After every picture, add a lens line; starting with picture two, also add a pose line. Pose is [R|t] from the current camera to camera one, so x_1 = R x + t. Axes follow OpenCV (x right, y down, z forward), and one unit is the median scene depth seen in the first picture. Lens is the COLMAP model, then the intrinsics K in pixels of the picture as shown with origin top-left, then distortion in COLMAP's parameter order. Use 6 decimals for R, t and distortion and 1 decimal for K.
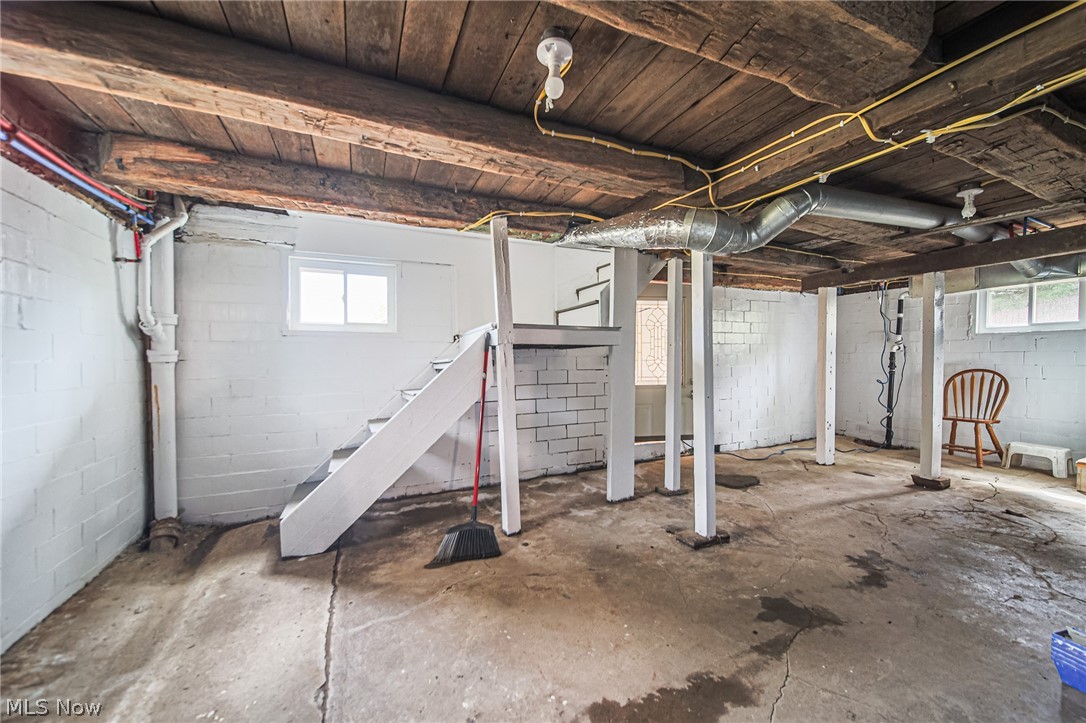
lens RADIAL K [[413.3, 0, 548.9], [0, 413.3, 364.3], [0, 0, 1]] dist [-0.000426, 0.000040]
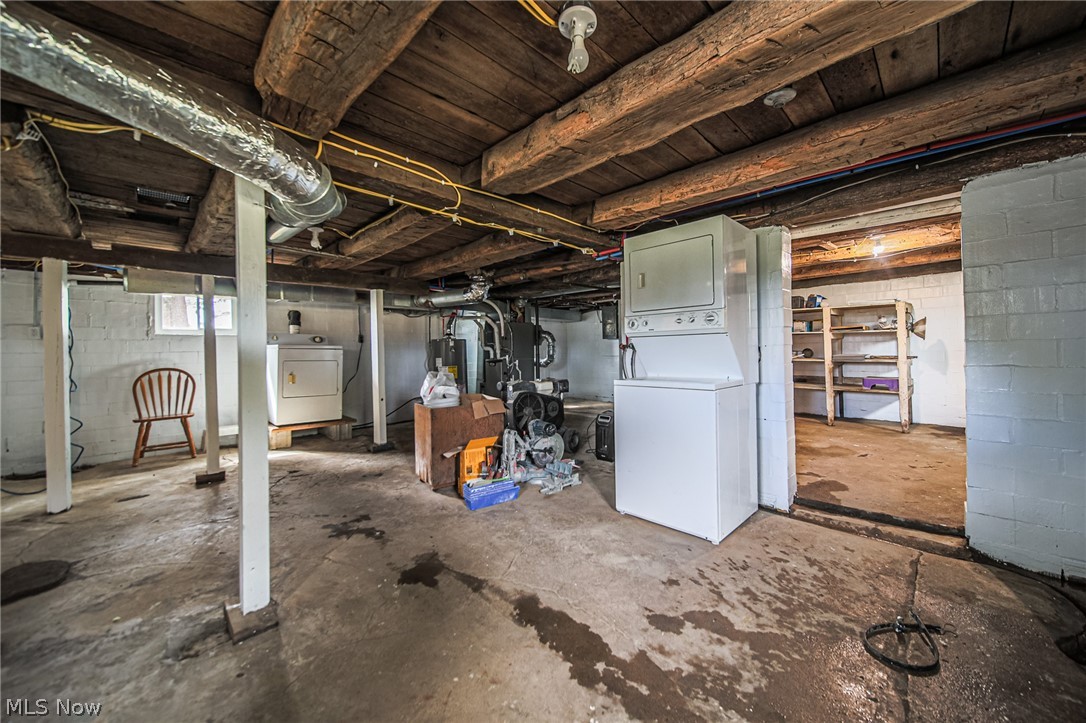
lens RADIAL K [[413.3, 0, 538.3], [0, 413.3, 352.6], [0, 0, 1]] dist [-0.000426, 0.000040]
pose [[-0.345224, 0.002093, 0.938518, -0.640075], [0.032667, 0.999418, 0.009787, -0.017213], [-0.937952, 0.034037, -0.345092, 1.106266]]
